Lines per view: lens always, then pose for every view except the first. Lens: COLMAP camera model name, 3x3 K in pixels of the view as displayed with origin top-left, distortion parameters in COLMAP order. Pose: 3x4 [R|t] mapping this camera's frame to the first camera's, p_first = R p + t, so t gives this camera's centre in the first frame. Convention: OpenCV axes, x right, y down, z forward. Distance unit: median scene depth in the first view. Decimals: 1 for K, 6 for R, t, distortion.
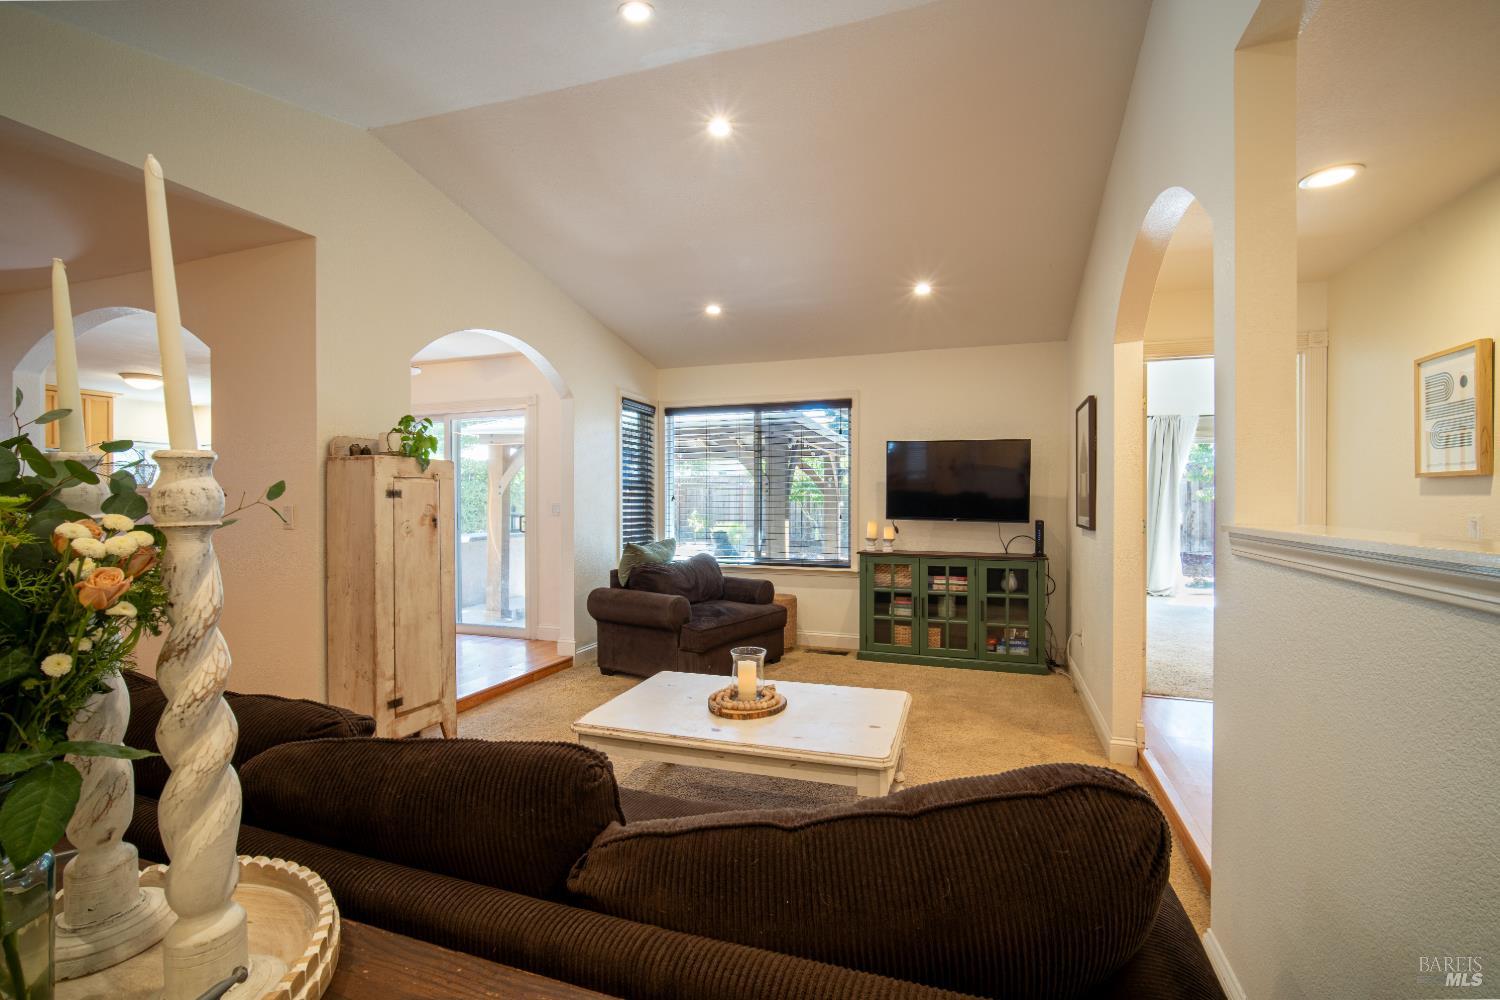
lens RADIAL K [[657.4, 0, 761.1], [0, 657.4, 504.7], [0, 0, 1]] dist [-0.011543, 0.003352]
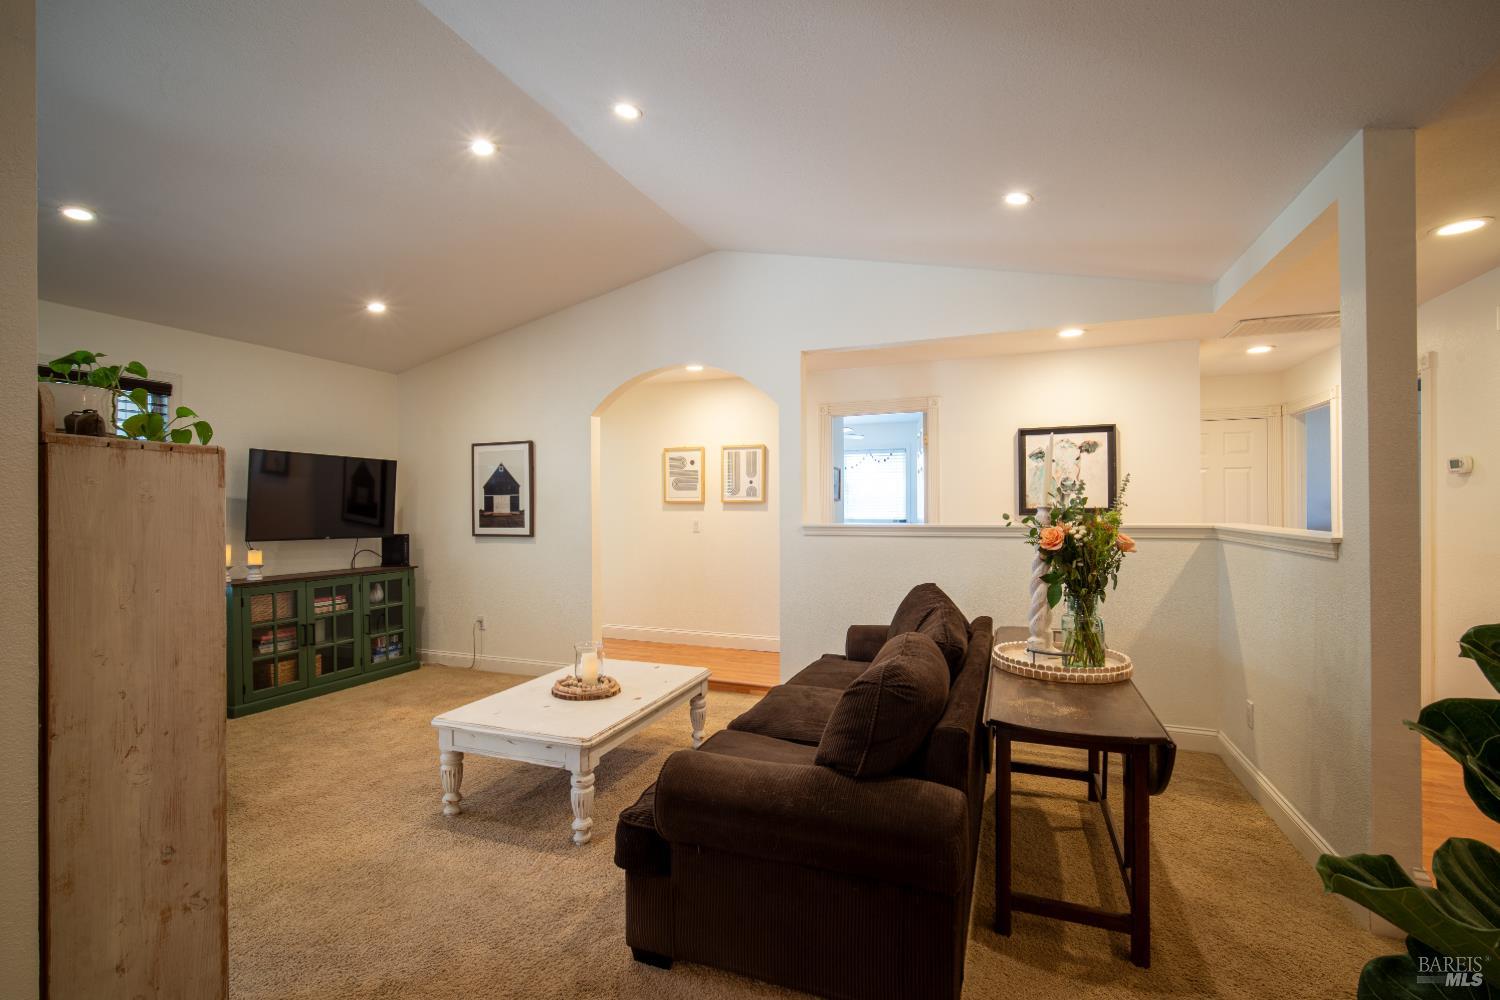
lens RADIAL K [[657.4, 0, 757.7], [0, 657.4, 501.2], [0, 0, 1]] dist [-0.011543, 0.003352]
pose [[0.037991, 0.006519, 0.999257, -0.632415], [0.014165, 0.999875, -0.007062, -0.014654], [-0.999178, 0.014422, 0.037894, 0.333311]]
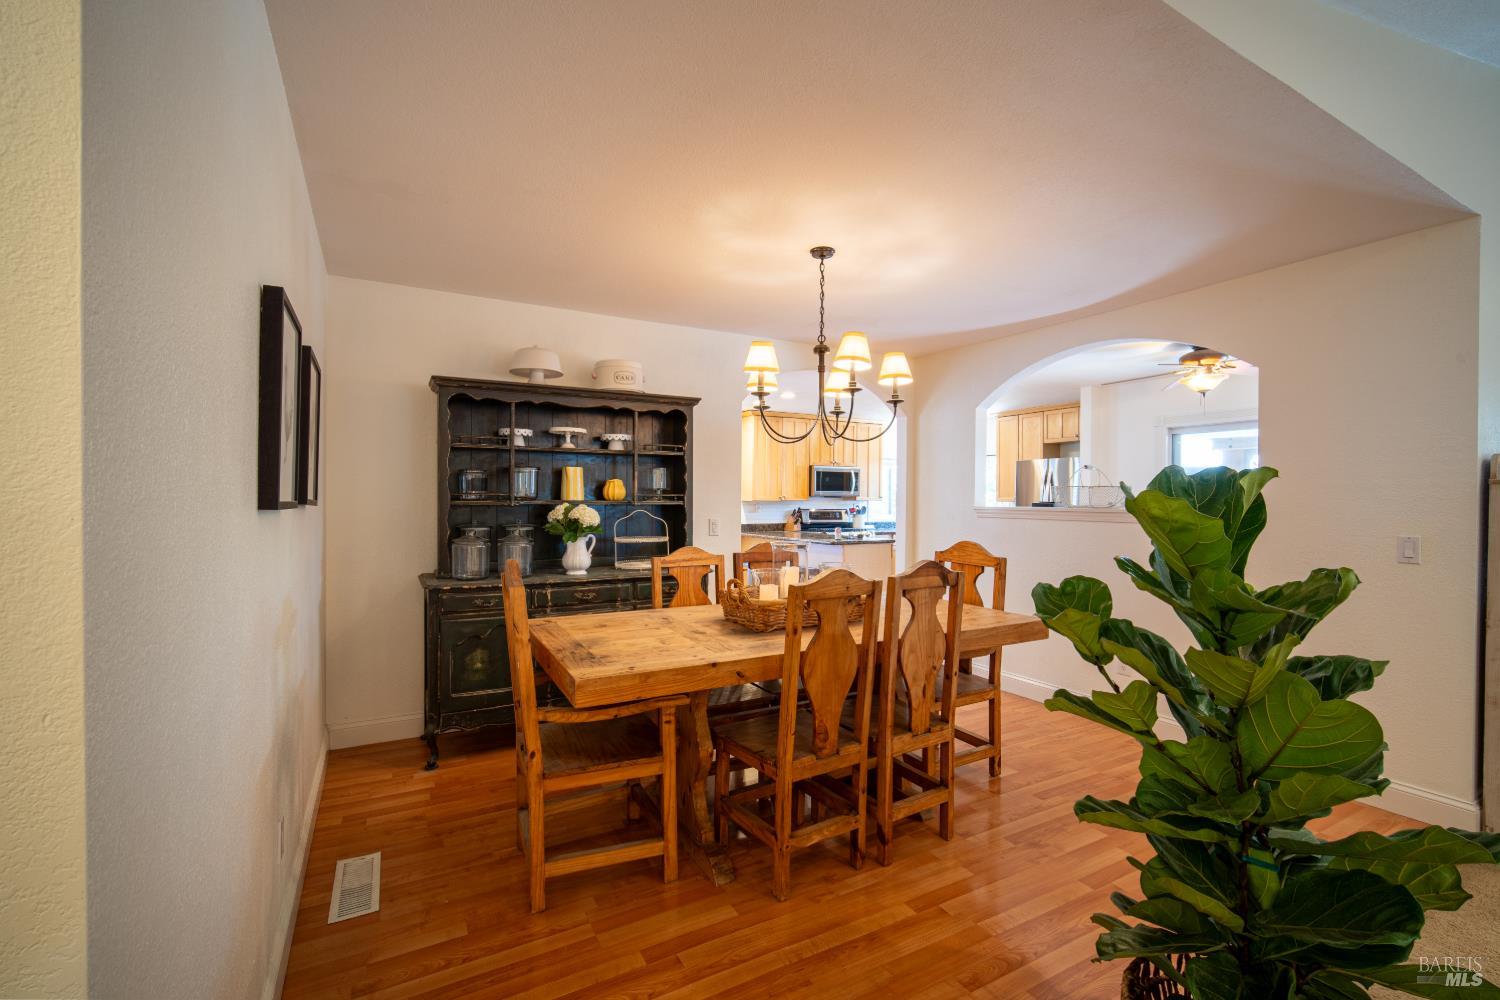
lens RADIAL K [[657.4, 0, 758.4], [0, 657.4, 501.1], [0, 0, 1]] dist [-0.011543, 0.003352]
pose [[0.754578, 0.011440, -0.656110, -0.494748], [-0.013627, 0.999906, 0.001763, -0.021584], [0.656068, 0.007610, 0.754663, -0.134564]]
